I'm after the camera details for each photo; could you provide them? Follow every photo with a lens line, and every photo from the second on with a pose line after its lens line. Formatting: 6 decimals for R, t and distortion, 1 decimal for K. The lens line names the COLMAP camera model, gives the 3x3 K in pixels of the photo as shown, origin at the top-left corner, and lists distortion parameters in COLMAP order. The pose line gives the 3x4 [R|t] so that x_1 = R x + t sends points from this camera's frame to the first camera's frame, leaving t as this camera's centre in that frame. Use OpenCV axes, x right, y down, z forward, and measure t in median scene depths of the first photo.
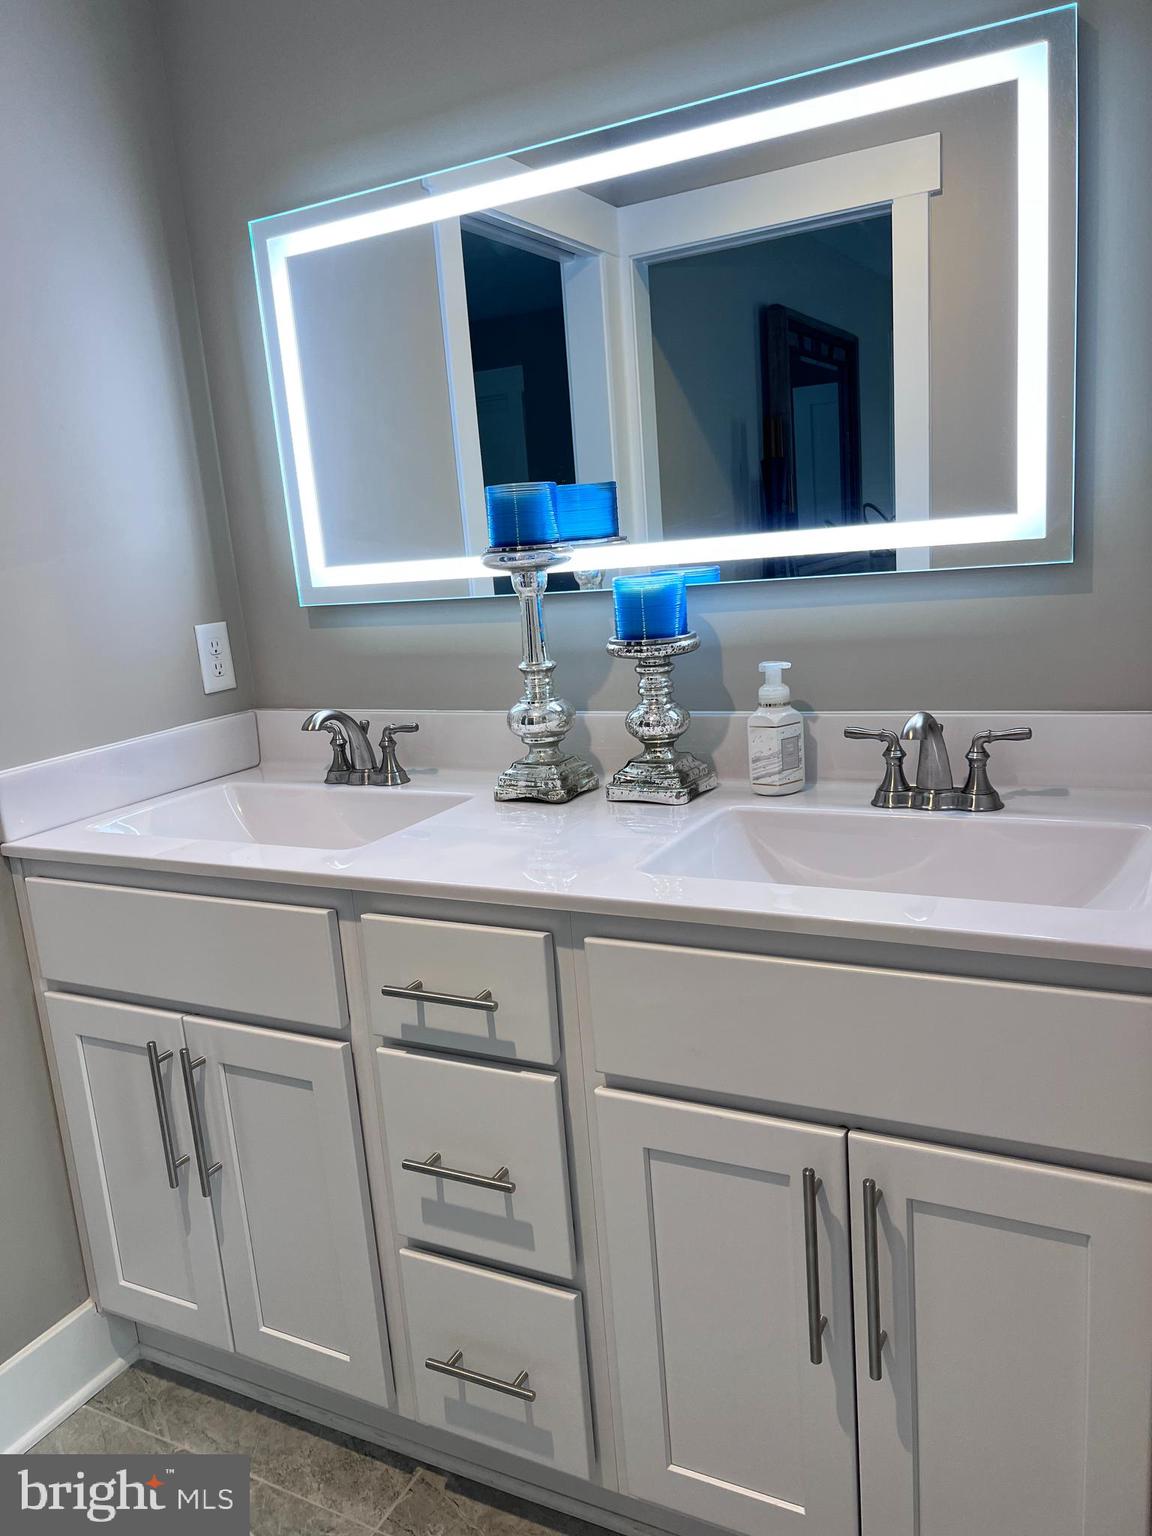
lens RADIAL K [[1150.9, 0, 575.9], [0, 1150.9, 774.1], [0, 0, 1]] dist [0.039425, -0.049290]
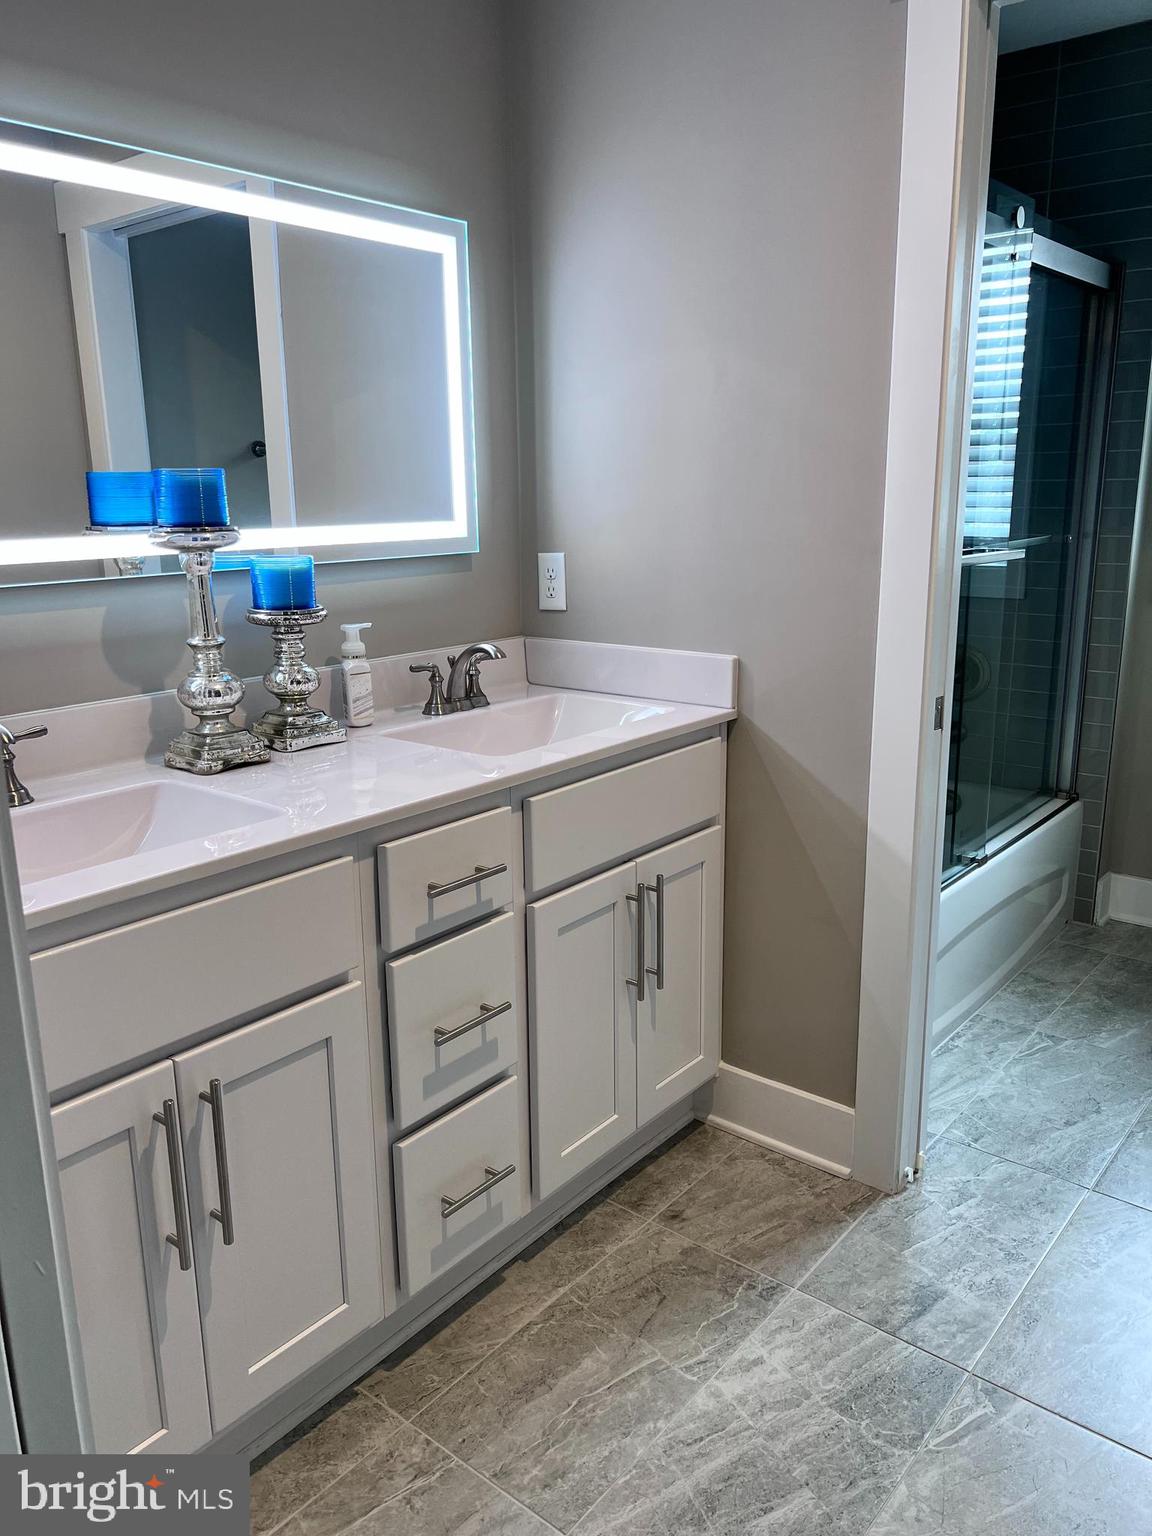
lens RADIAL K [[1150.9, 0, 575.9], [0, 1150.9, 774.1], [0, 0, 1]] dist [0.039425, -0.049290]
pose [[0.192251, -0.159072, 0.968367, -1.078810], [0.201738, 0.972106, 0.119635, -0.036909], [-0.960386, 0.172356, 0.218979, 0.495570]]
